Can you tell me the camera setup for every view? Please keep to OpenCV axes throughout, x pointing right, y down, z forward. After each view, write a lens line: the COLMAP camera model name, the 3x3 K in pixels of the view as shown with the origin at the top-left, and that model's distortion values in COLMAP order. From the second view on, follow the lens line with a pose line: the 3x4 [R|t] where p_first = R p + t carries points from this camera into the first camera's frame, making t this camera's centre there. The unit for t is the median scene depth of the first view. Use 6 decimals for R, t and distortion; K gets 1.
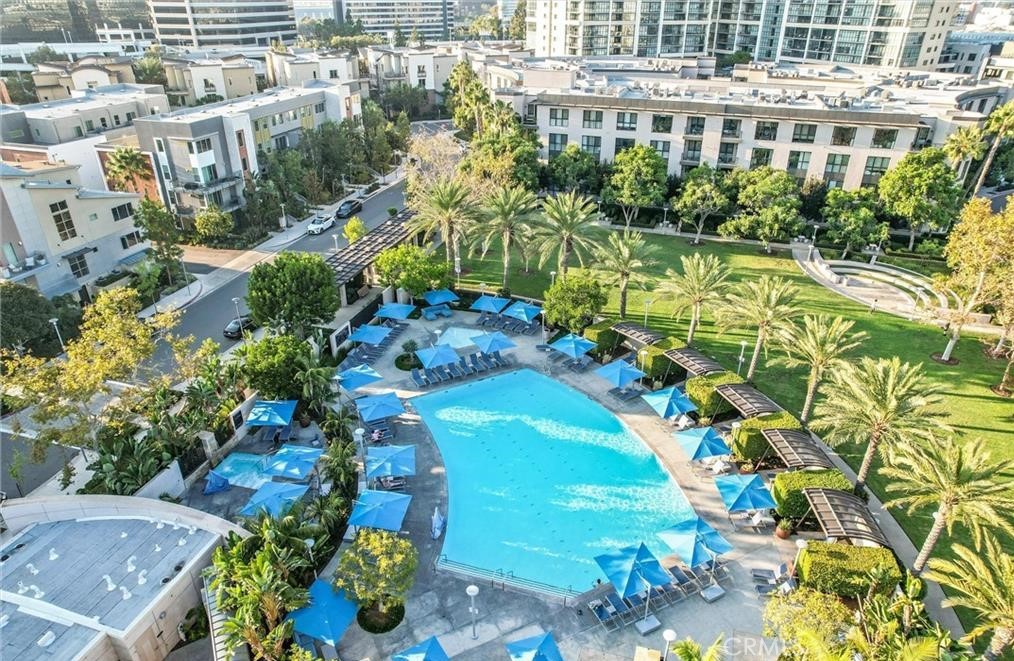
lens RADIAL K [[647.7, 0, 507.0], [0, 647.7, 330.5], [0, 0, 1]] dist [-0.087619, 0.081861]
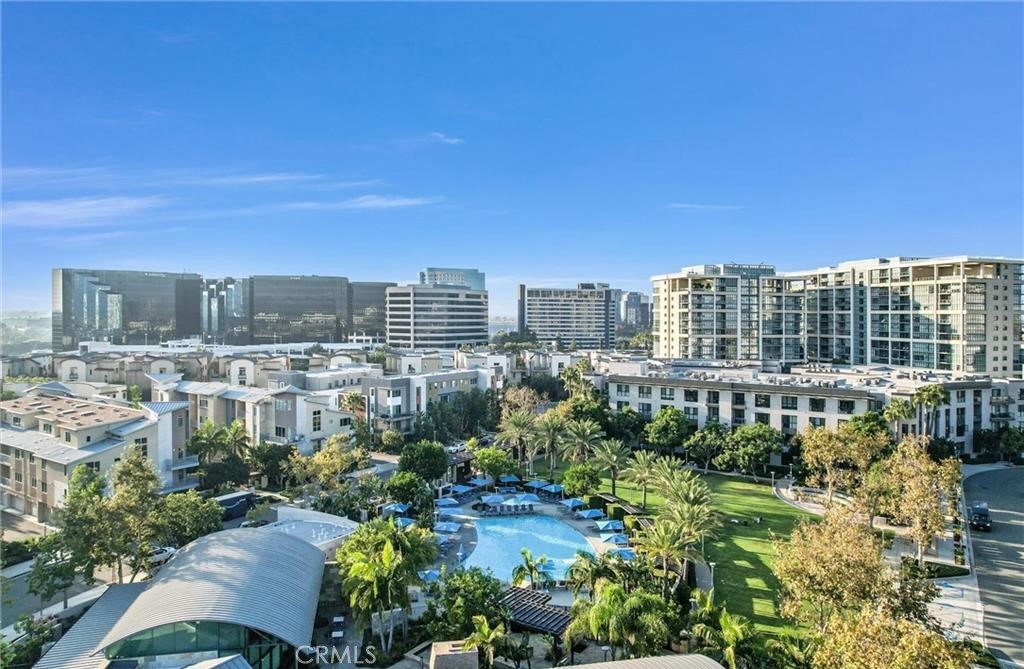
lens RADIAL K [[654.0, 0, 512.0], [0, 654.0, 334.5], [0, 0, 1]] dist [-0.087619, 0.081861]
pose [[0.961470, 0.012864, -0.274608, 0.227382], [-0.132914, 0.896148, -0.423383, 0.204573], [0.240643, 0.443570, 0.863329, -0.381573]]
